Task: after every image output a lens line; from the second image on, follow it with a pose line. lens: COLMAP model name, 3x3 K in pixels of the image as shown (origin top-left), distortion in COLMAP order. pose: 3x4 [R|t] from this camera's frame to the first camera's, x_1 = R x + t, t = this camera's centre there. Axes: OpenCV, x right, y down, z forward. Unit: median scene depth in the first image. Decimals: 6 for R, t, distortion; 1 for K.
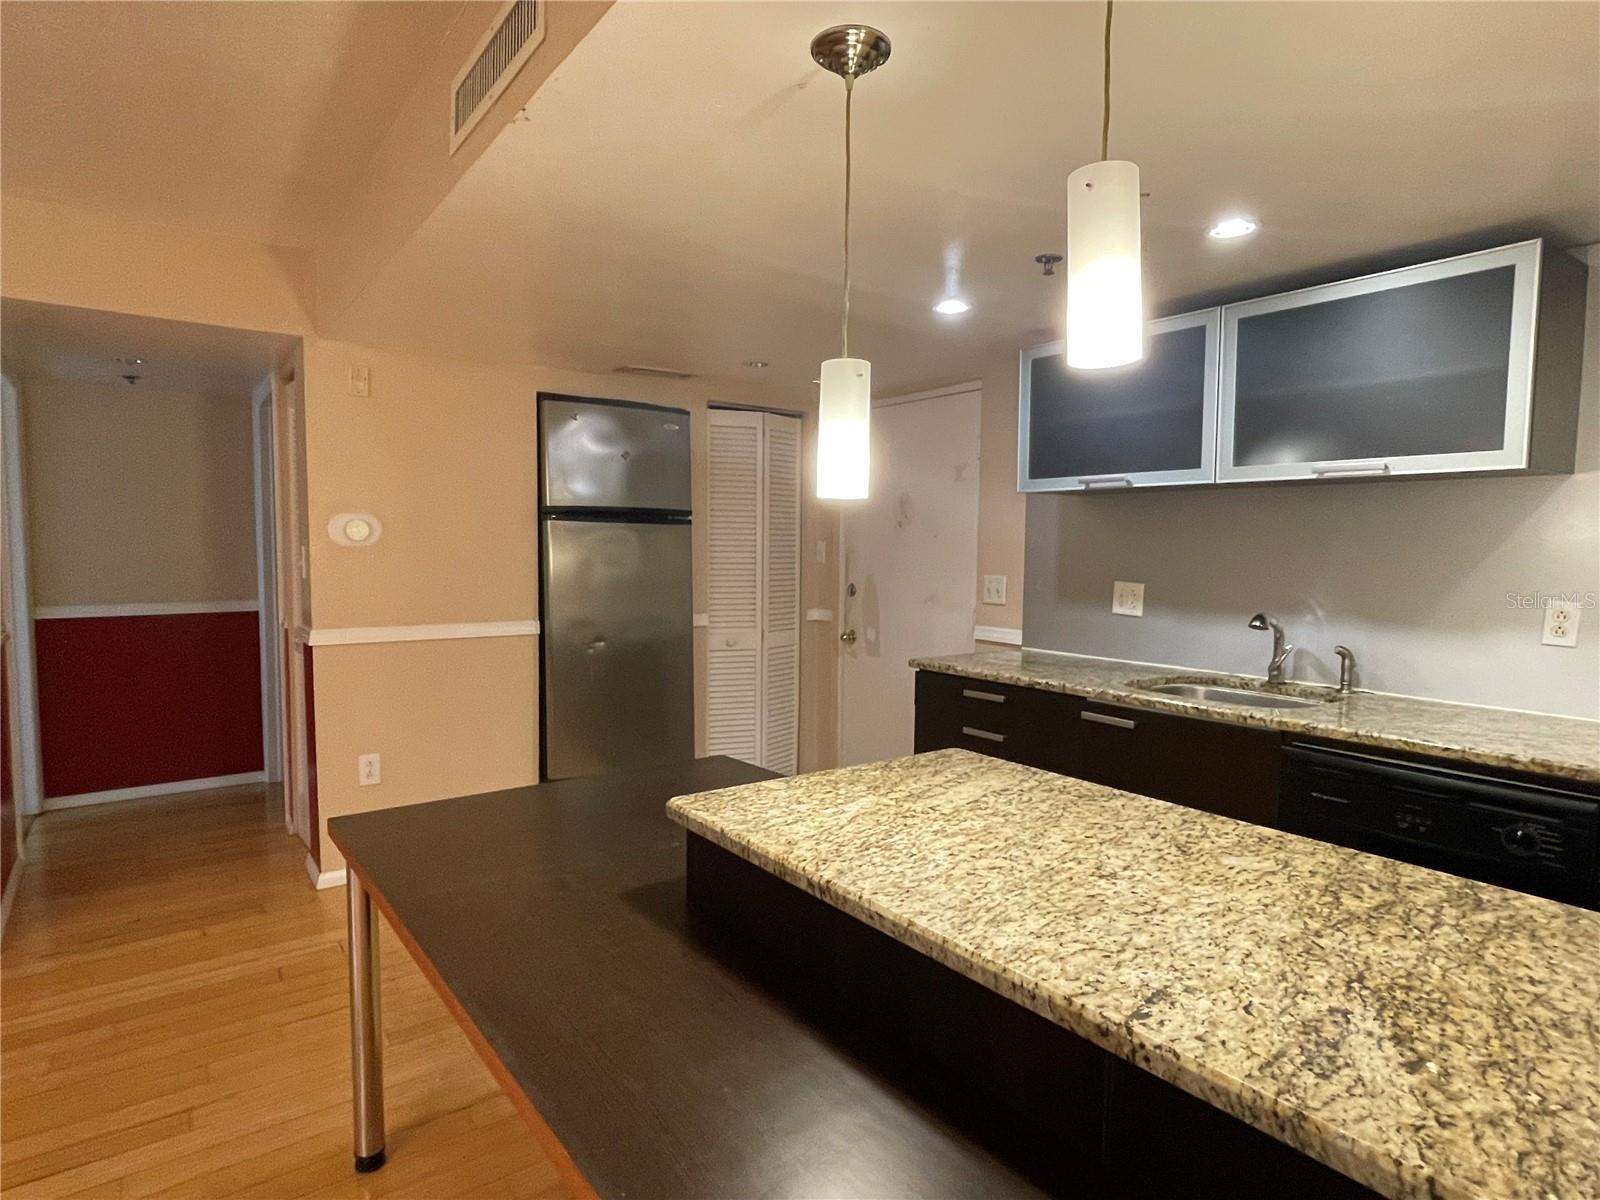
lens RADIAL K [[893.0, 0, 792.1], [0, 893.0, 609.7], [0, 0, 1]] dist [0.004341, -0.022207]
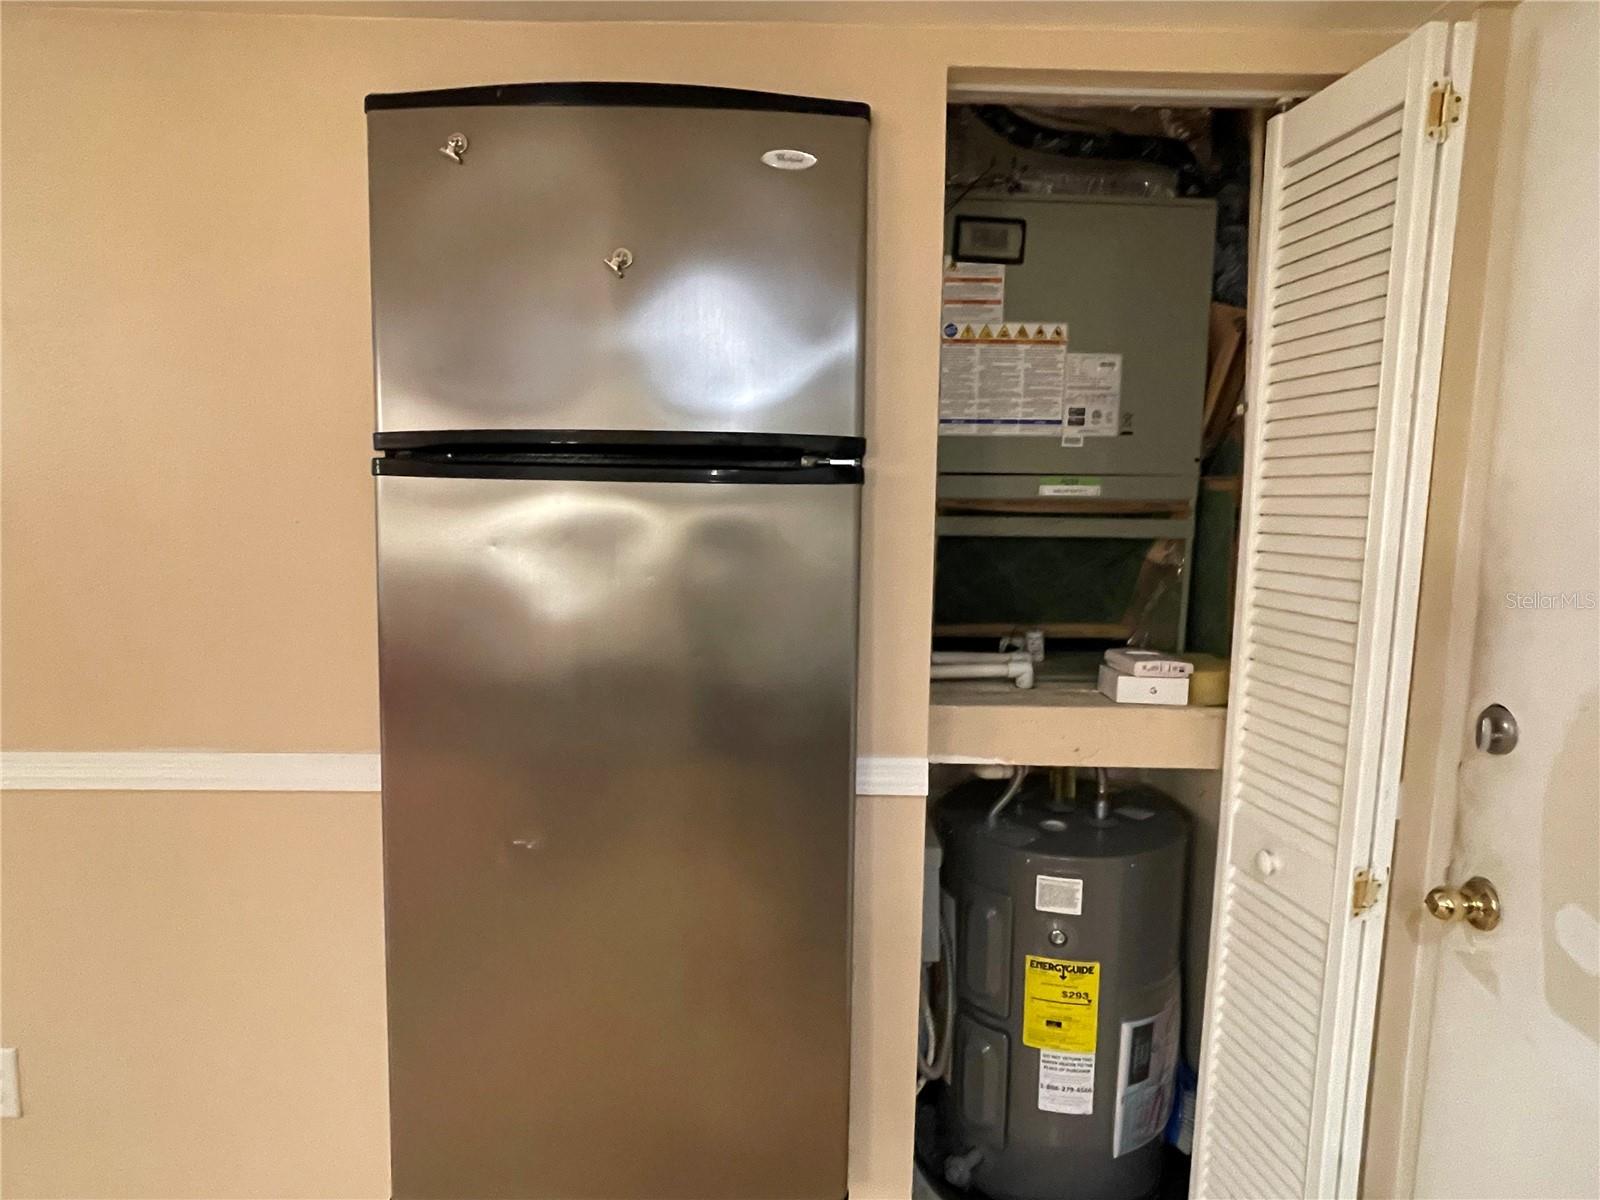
lens RADIAL K [[893.0, 0, 792.1], [0, 893.0, 609.7], [0, 0, 1]] dist [0.004341, -0.022207]
pose [[0.823030, 0.068936, -0.563800, 0.070956], [-0.047376, 0.997480, 0.052804, -0.106403], [0.566019, -0.016749, 0.824222, 1.160293]]
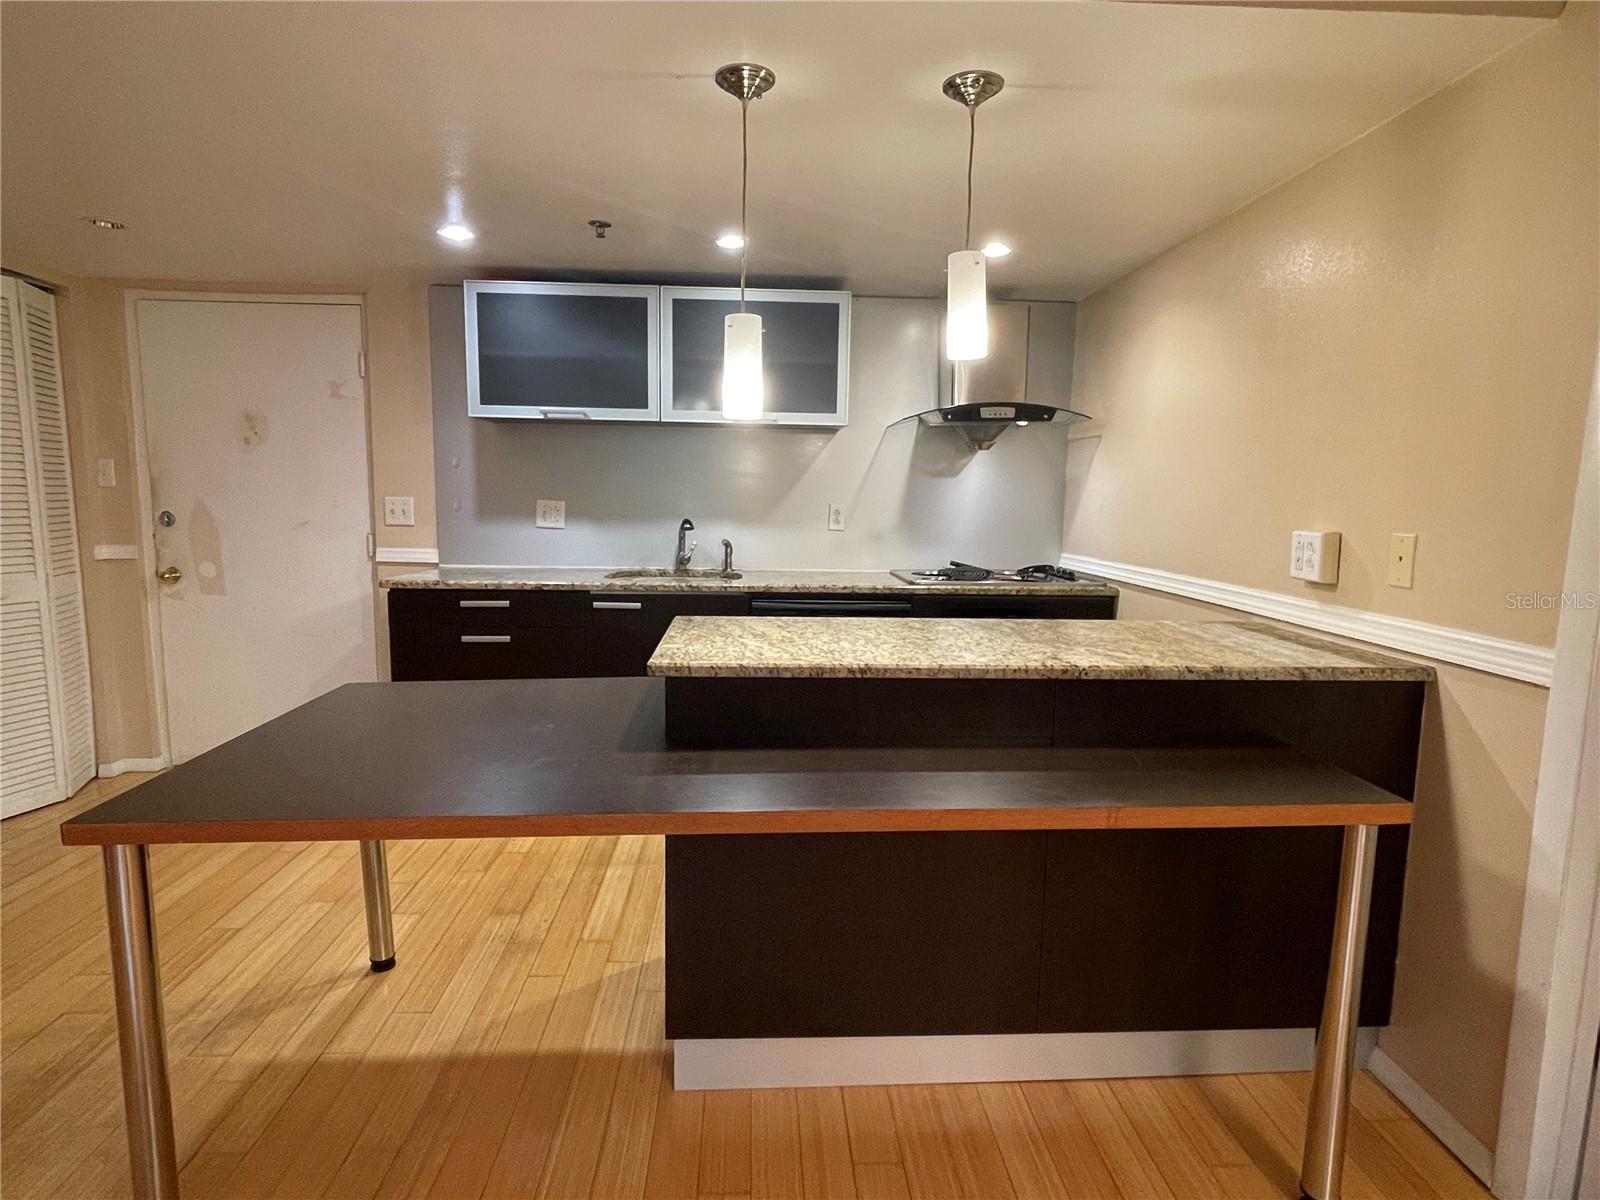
lens RADIAL K [[888.7, 0, 799.6], [0, 888.7, 592.9], [0, 0, 1]] dist [0.003564, -0.000041]
pose [[0.542211, -0.092996, 0.835080, -0.539627], [0.050841, 0.995667, 0.077868, 0.020844], [-0.838703, 0.000236, 0.544590, 0.101119]]
